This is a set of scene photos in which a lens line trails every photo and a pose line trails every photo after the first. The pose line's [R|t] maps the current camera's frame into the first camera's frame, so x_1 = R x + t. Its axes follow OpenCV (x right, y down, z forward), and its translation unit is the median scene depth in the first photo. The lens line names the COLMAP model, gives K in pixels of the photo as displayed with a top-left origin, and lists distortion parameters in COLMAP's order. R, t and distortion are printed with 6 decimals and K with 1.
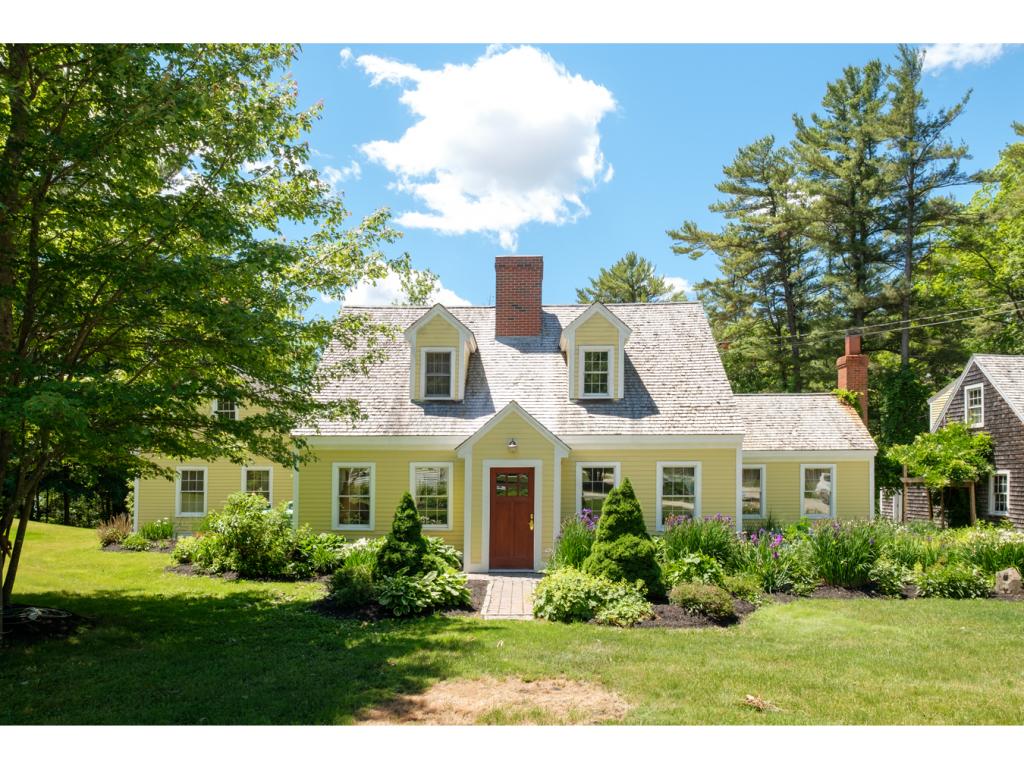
lens RADIAL K [[656.9, 0, 512.0], [0, 656.9, 384.0], [0, 0, 1]] dist [0.027603, 0.000832]
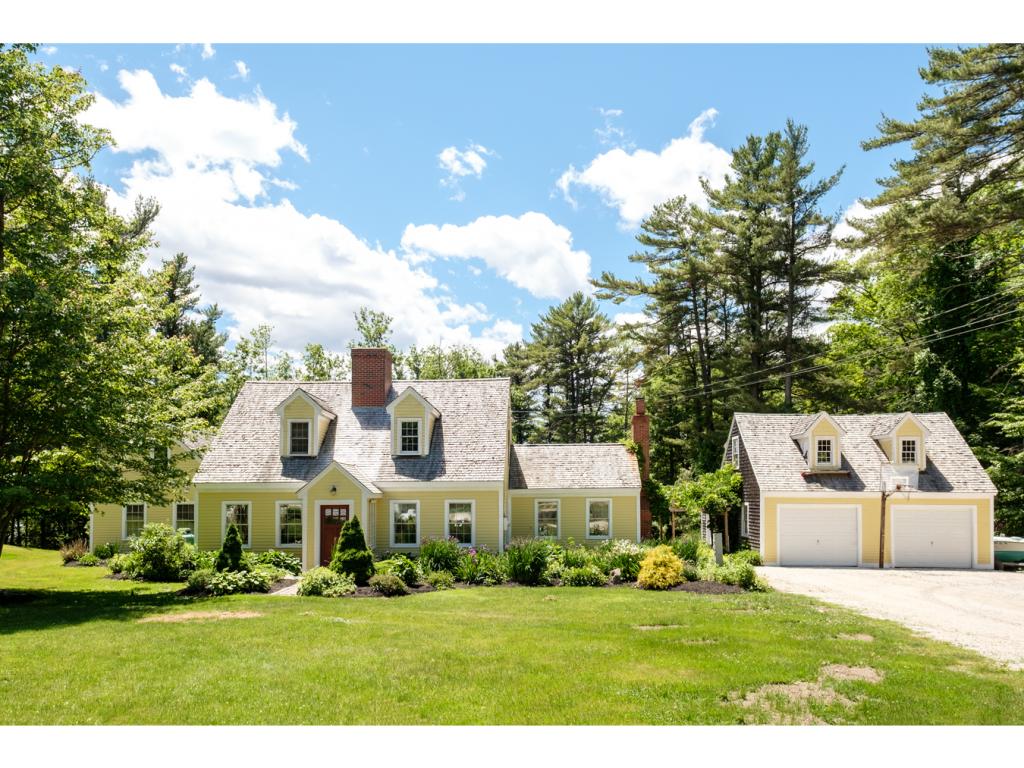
lens RADIAL K [[680.6, 0, 512.0], [0, 680.6, 384.0], [0, 0, 1]] dist [0.029241, -0.002236]
pose [[0.999998, -0.002019, -0.000720, 0.344114], [0.001997, 0.999601, -0.028178, -0.087845], [0.000777, 0.028177, 0.999603, -0.471498]]
